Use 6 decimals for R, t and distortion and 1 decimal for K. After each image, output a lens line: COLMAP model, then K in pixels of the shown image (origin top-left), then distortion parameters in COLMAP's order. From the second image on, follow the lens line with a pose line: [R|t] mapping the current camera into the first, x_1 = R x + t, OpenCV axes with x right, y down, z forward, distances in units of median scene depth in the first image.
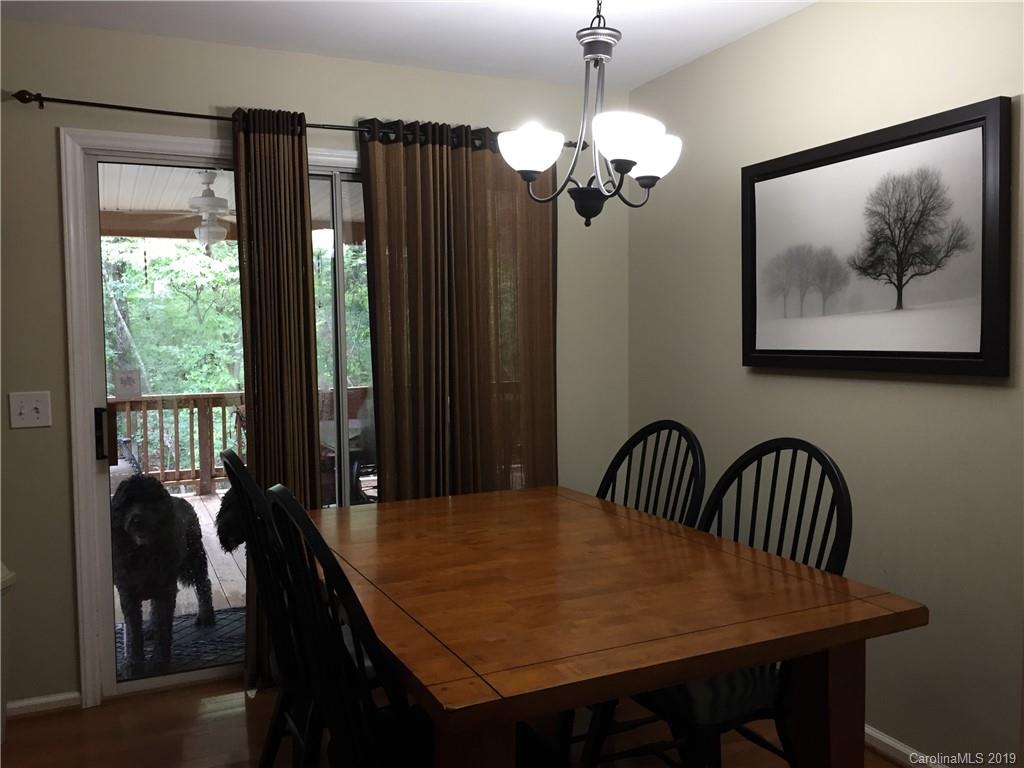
lens RADIAL K [[876.9, 0, 513.8], [0, 876.9, 379.5], [0, 0, 1]] dist [0.043765, -0.016721]
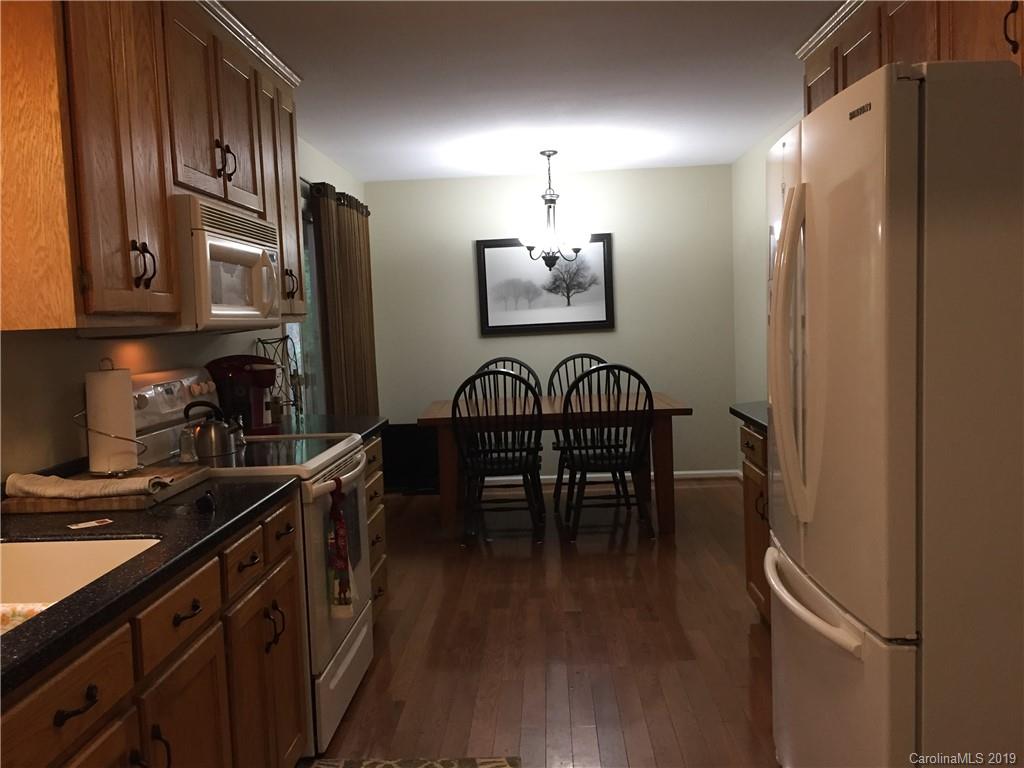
lens RADIAL K [[876.9, 0, 510.4], [0, 876.9, 383.4], [0, 0, 1]] dist [0.043765, -0.016721]
pose [[0.468334, -0.075619, 0.880310, -1.921905], [0.089202, 0.995287, 0.038039, 0.033905], [-0.879037, 0.060711, 0.472872, -0.055187]]
